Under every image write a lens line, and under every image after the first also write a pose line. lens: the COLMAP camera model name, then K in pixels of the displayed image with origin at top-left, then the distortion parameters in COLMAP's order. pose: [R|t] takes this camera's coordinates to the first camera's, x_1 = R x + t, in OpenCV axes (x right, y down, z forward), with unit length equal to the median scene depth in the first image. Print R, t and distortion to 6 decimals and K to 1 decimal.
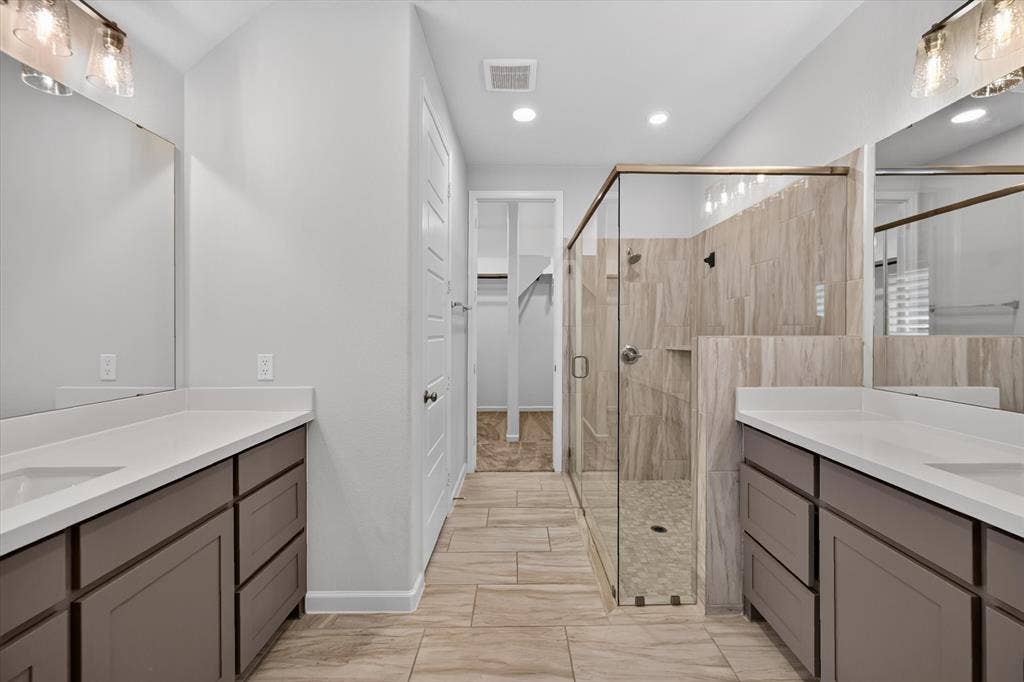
lens RADIAL K [[406.4, 0, 522.1], [0, 406.4, 333.8], [0, 0, 1]] dist [0.006279, 0.000055]
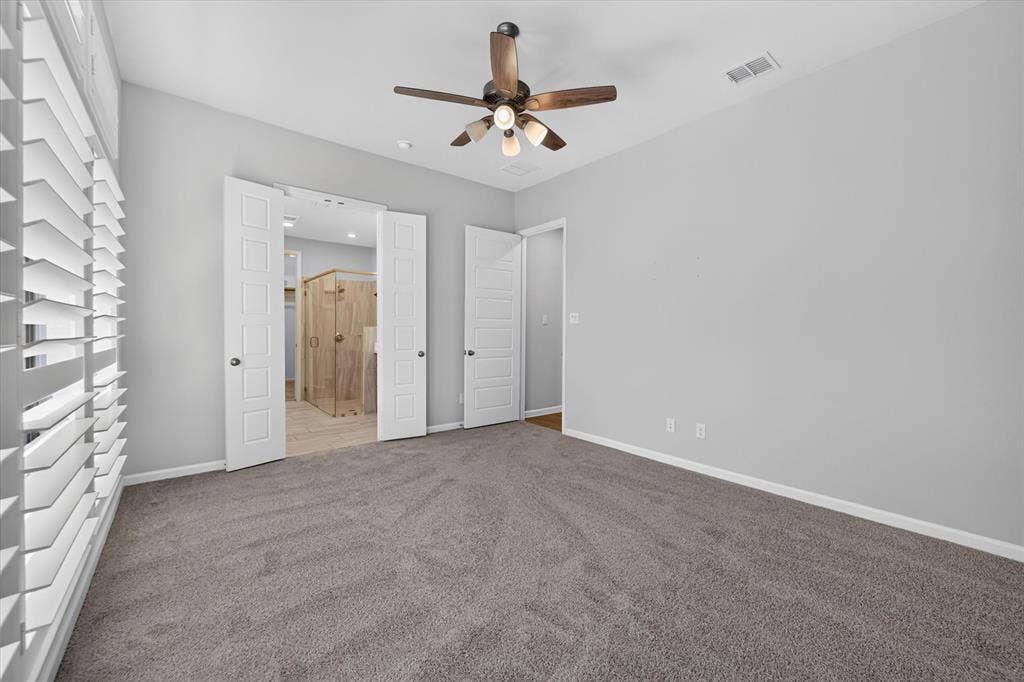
lens RADIAL K [[406.4, 0, 511.6], [0, 406.4, 334.3], [0, 0, 1]] dist [0.006279, 0.000055]
pose [[0.788689, -0.000285, 0.614793, -0.546069], [0.000385, 1.000000, -0.000030, 0.064396], [-0.614792, 0.000260, 0.788689, -2.028140]]
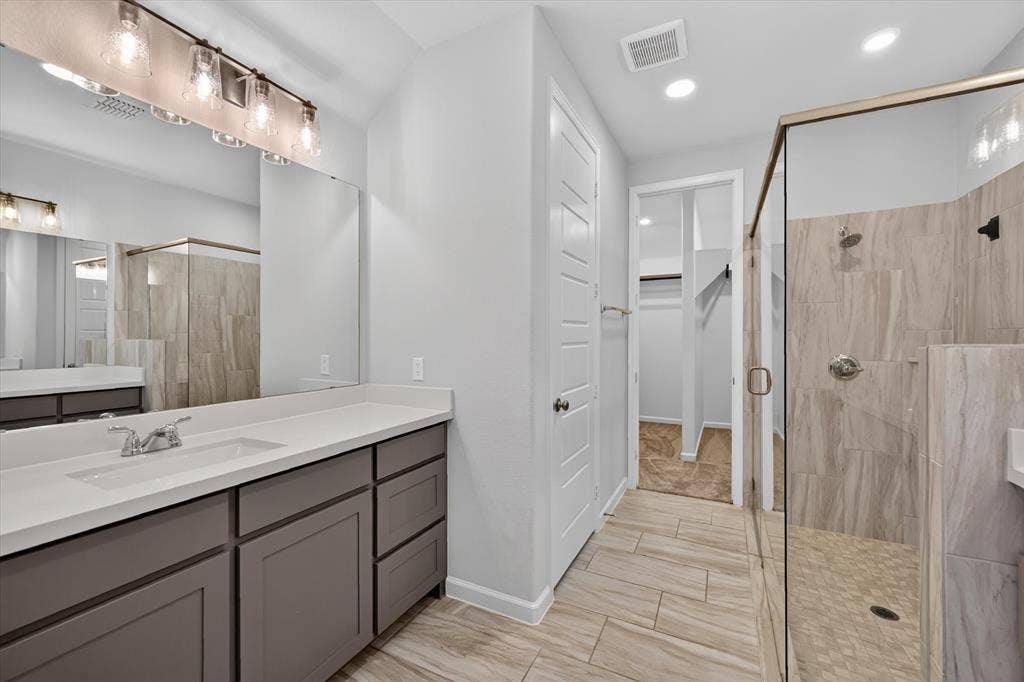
lens RADIAL K [[406.4, 0, 517.1], [0, 406.4, 336.4], [0, 0, 1]] dist [0.006279, 0.000055]
pose [[0.894339, -0.002204, -0.447384, 0.110043], [-0.000887, 0.999977, -0.006698, -0.001878], [0.447388, 0.006387, 0.894317, 0.088254]]
